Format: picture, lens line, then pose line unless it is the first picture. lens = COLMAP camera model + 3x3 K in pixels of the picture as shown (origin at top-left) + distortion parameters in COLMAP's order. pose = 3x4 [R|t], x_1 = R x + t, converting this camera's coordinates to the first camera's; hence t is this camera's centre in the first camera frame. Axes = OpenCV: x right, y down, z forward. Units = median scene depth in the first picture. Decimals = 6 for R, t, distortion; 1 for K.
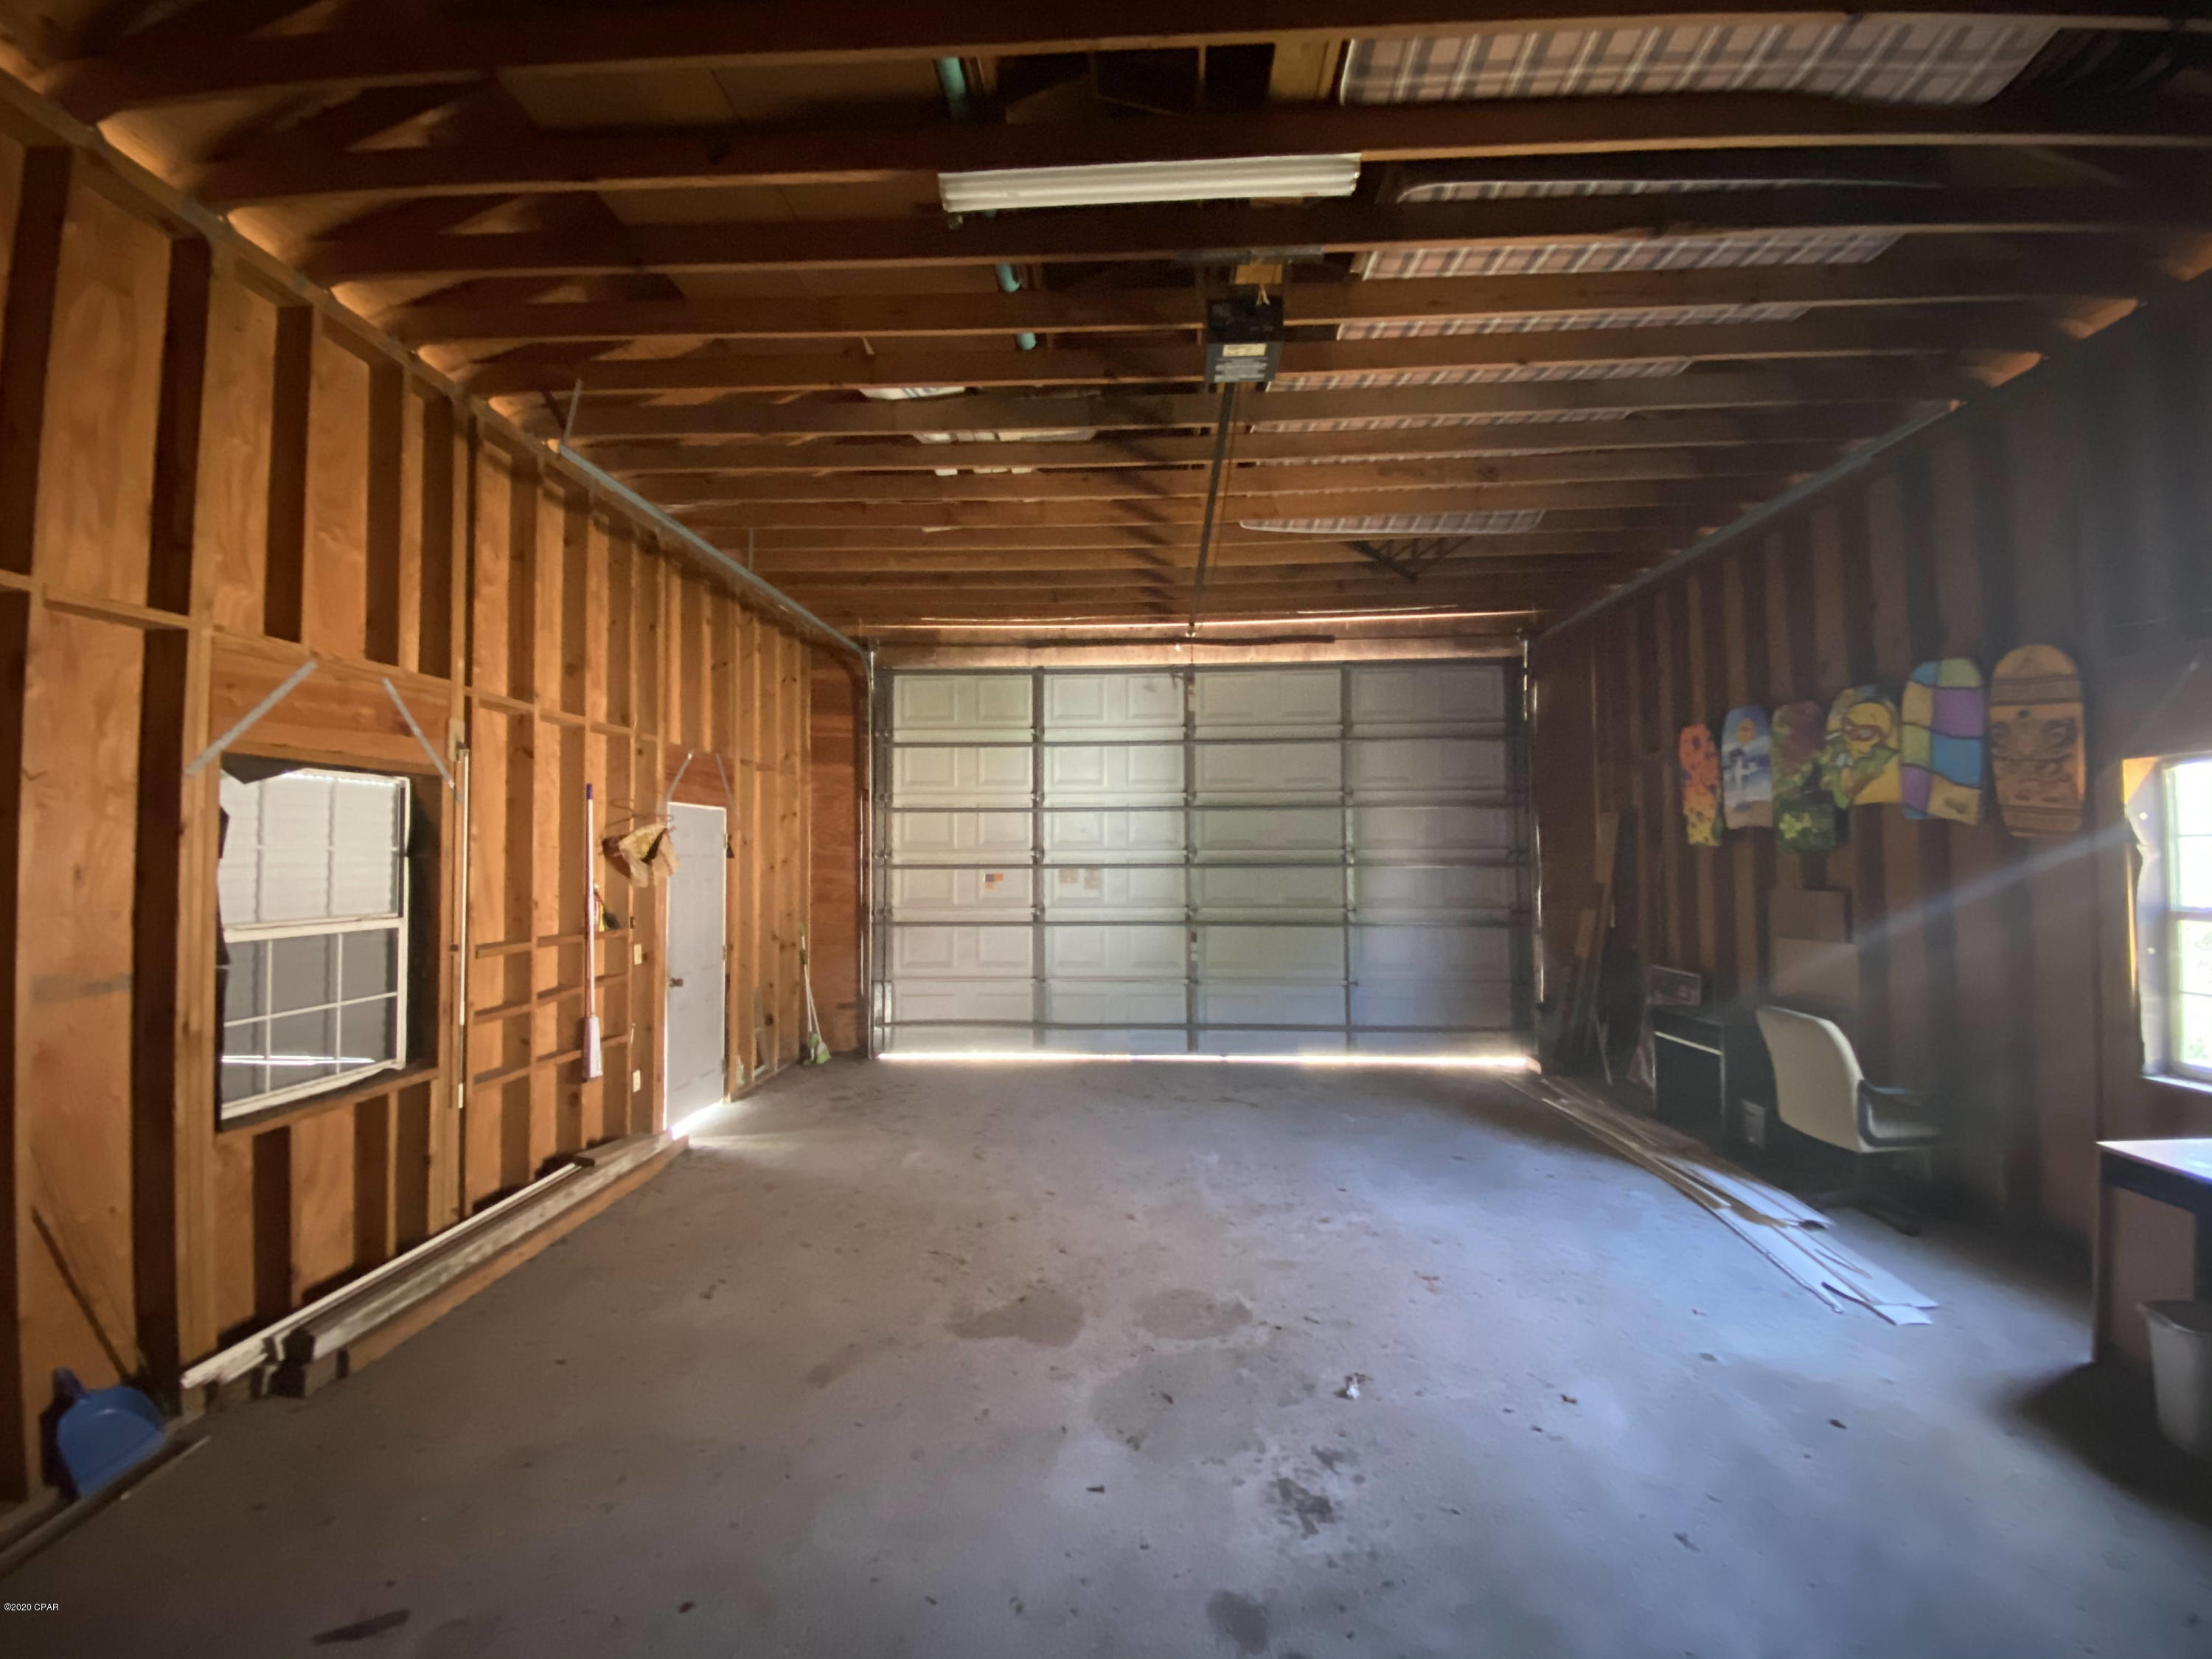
lens RADIAL K [[895.2, 0, 1108.0], [0, 895.2, 828.0], [0, 0, 1]] dist [0.026859, -0.022900]
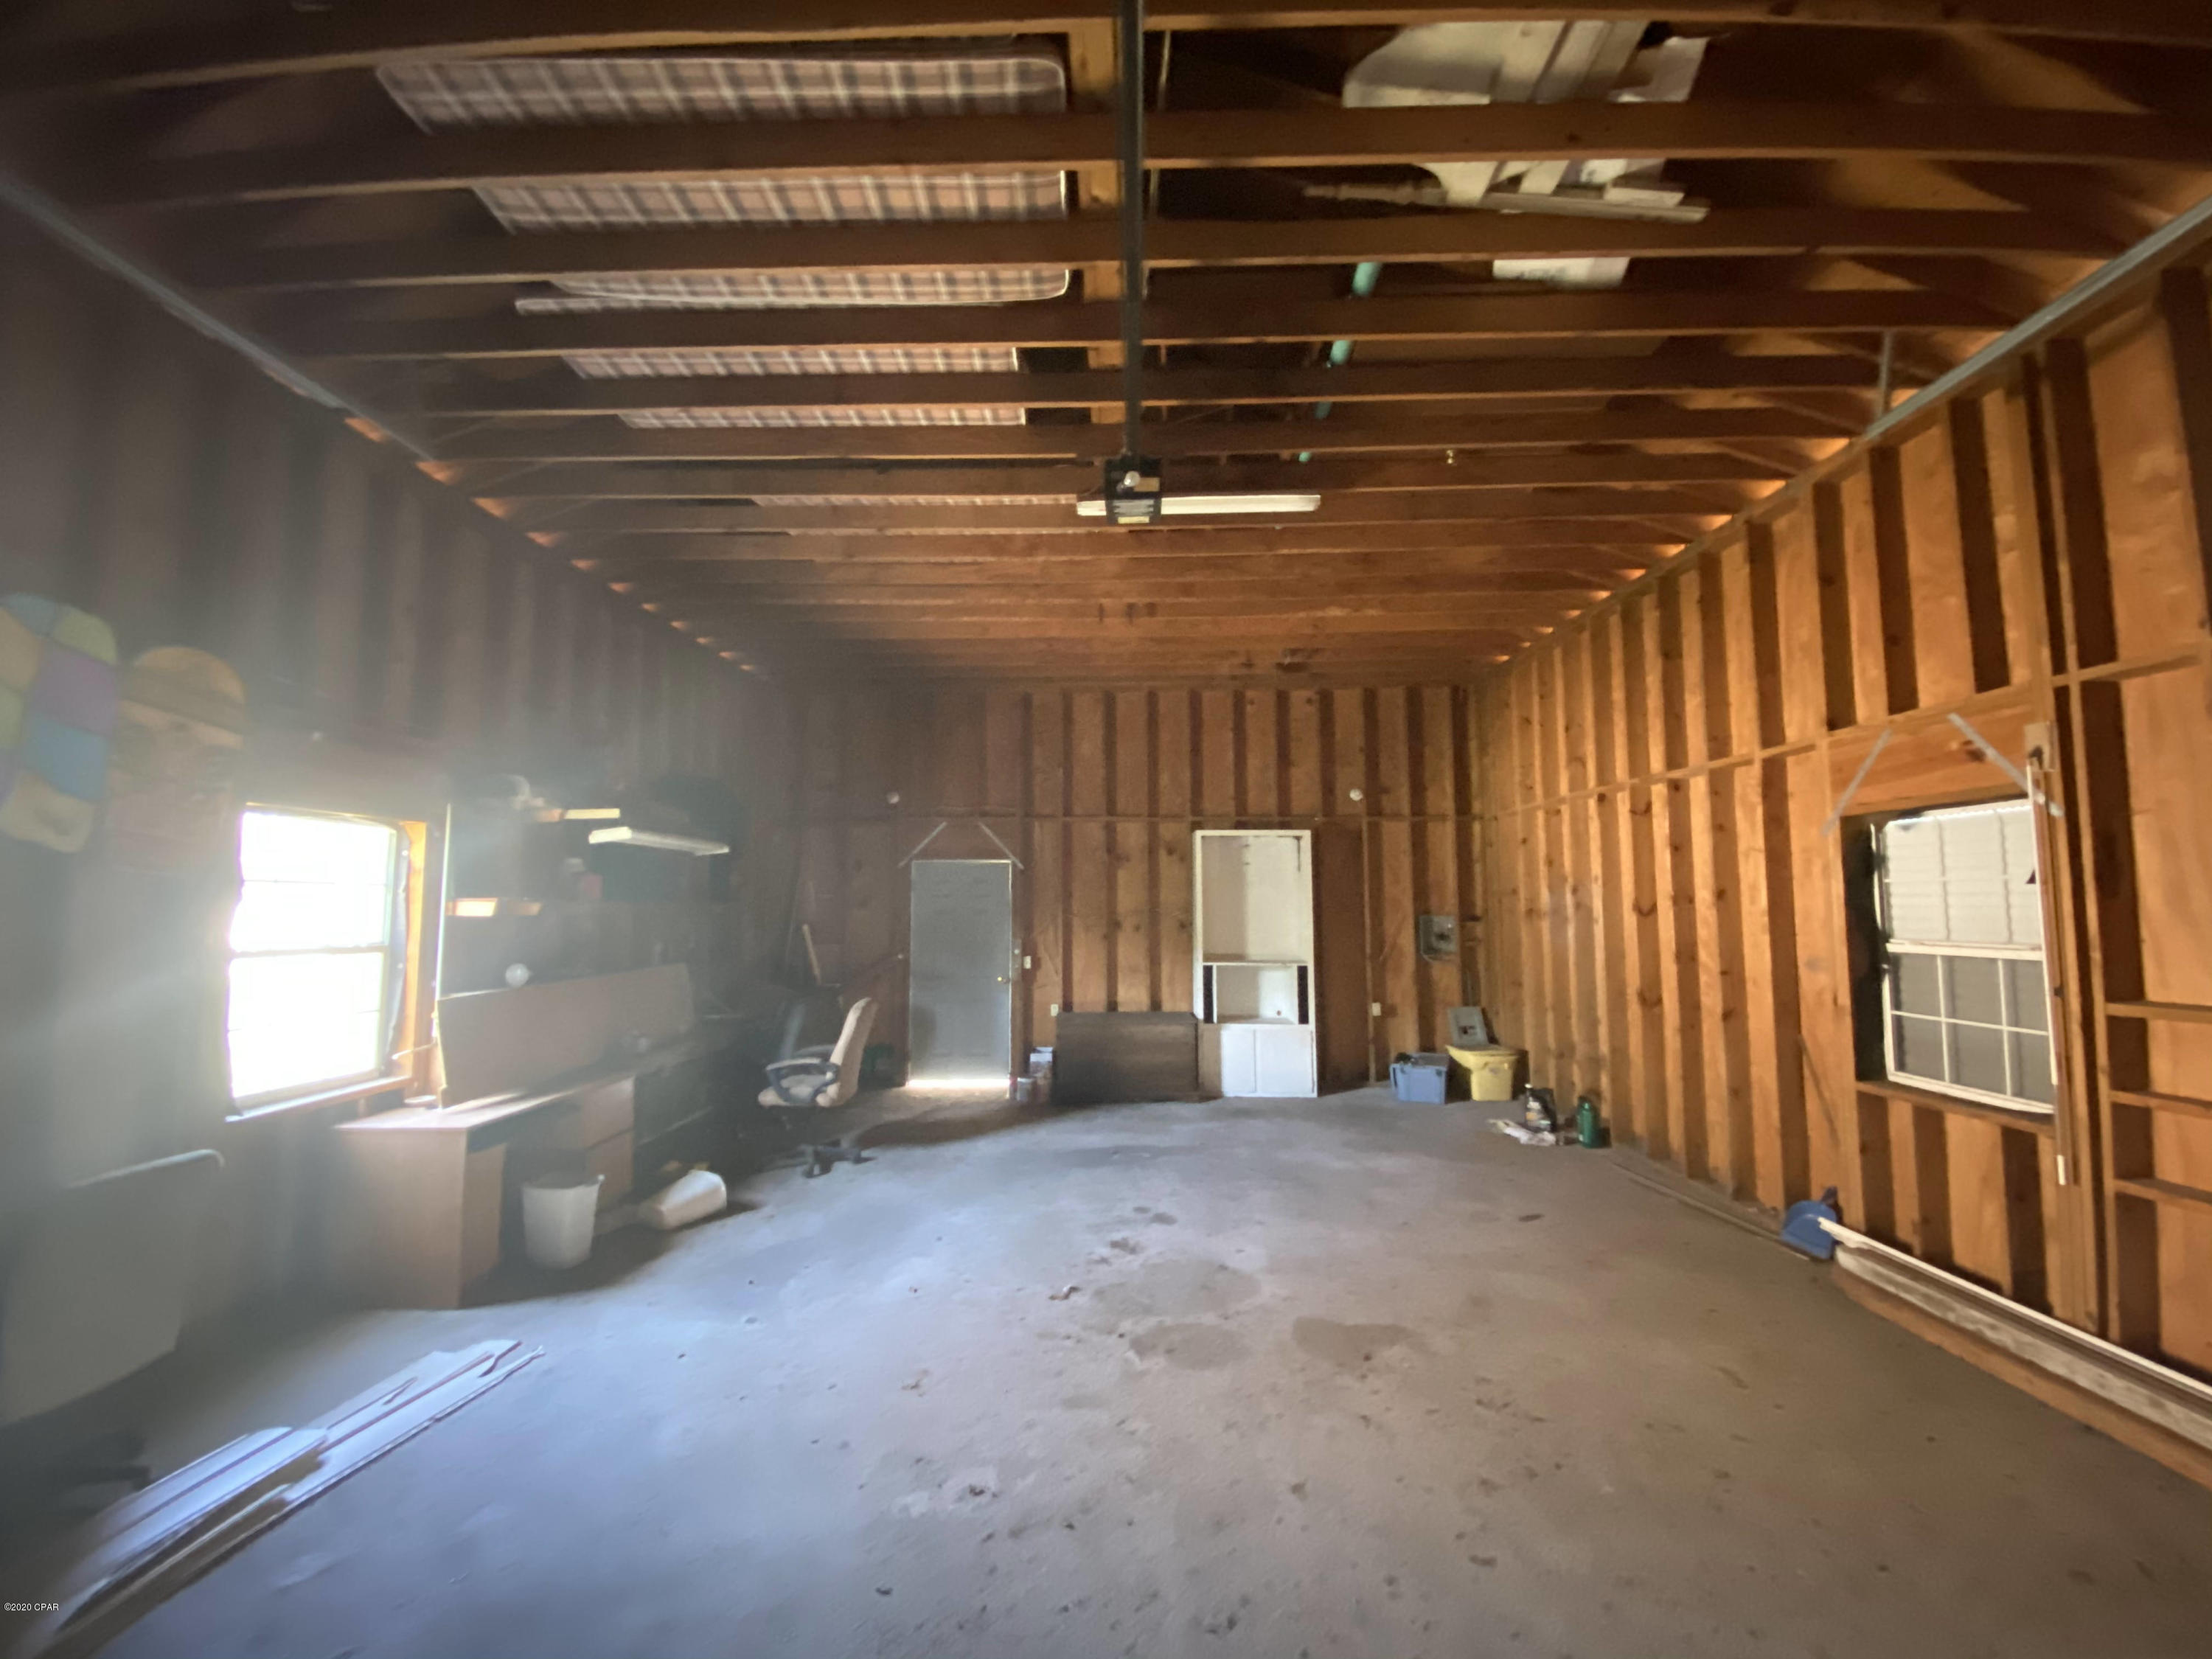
lens RADIAL K [[895.2, 0, 1108.0], [0, 895.2, 828.0], [0, 0, 1]] dist [0.026859, -0.022900]
pose [[-0.999719, 0.006269, -0.022863, 0.147153], [0.008853, 0.993356, -0.114743, 0.056923], [0.021992, -0.114913, -0.993132, 1.497958]]
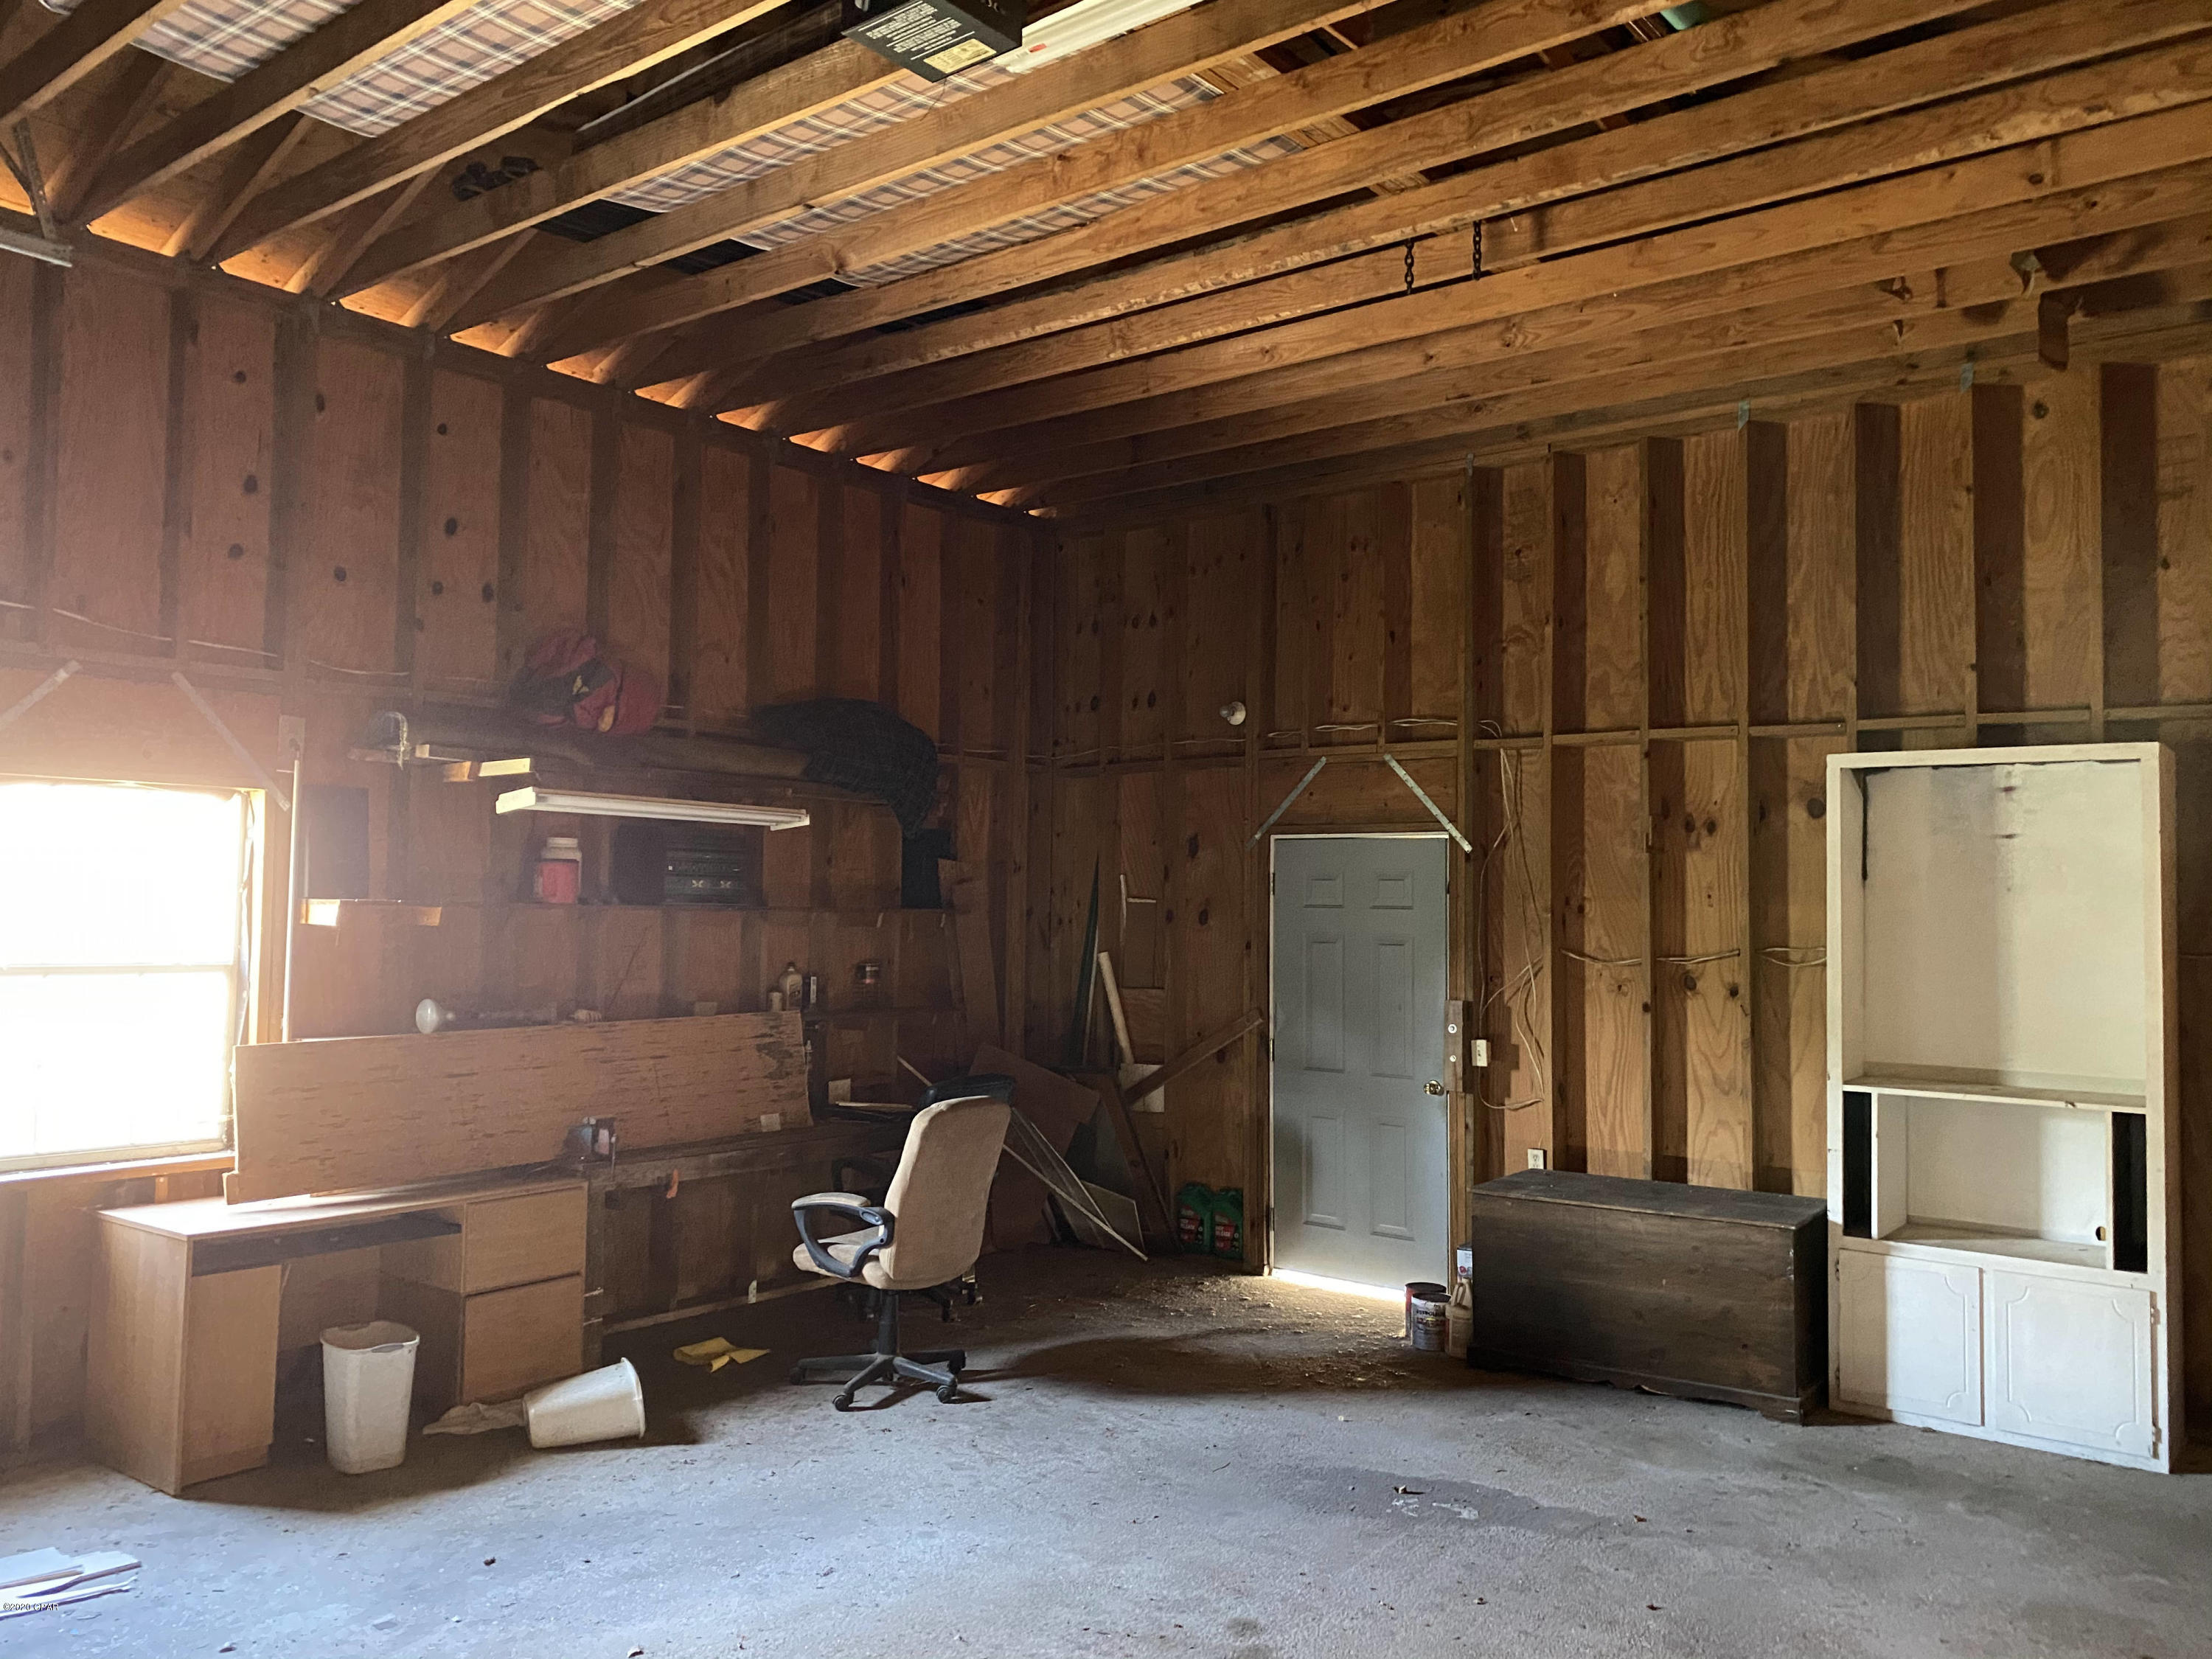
lens RADIAL K [[1708.8, 0, 1110.8], [0, 1708.8, 822.6], [0, 0, 1]] dist [0.003903, -0.003752]
pose [[-0.810100, 0.019554, 0.585966, -0.379814], [-0.030024, 0.996749, -0.074770, 0.034932], [-0.585523, -0.078164, -0.806879, 1.185279]]
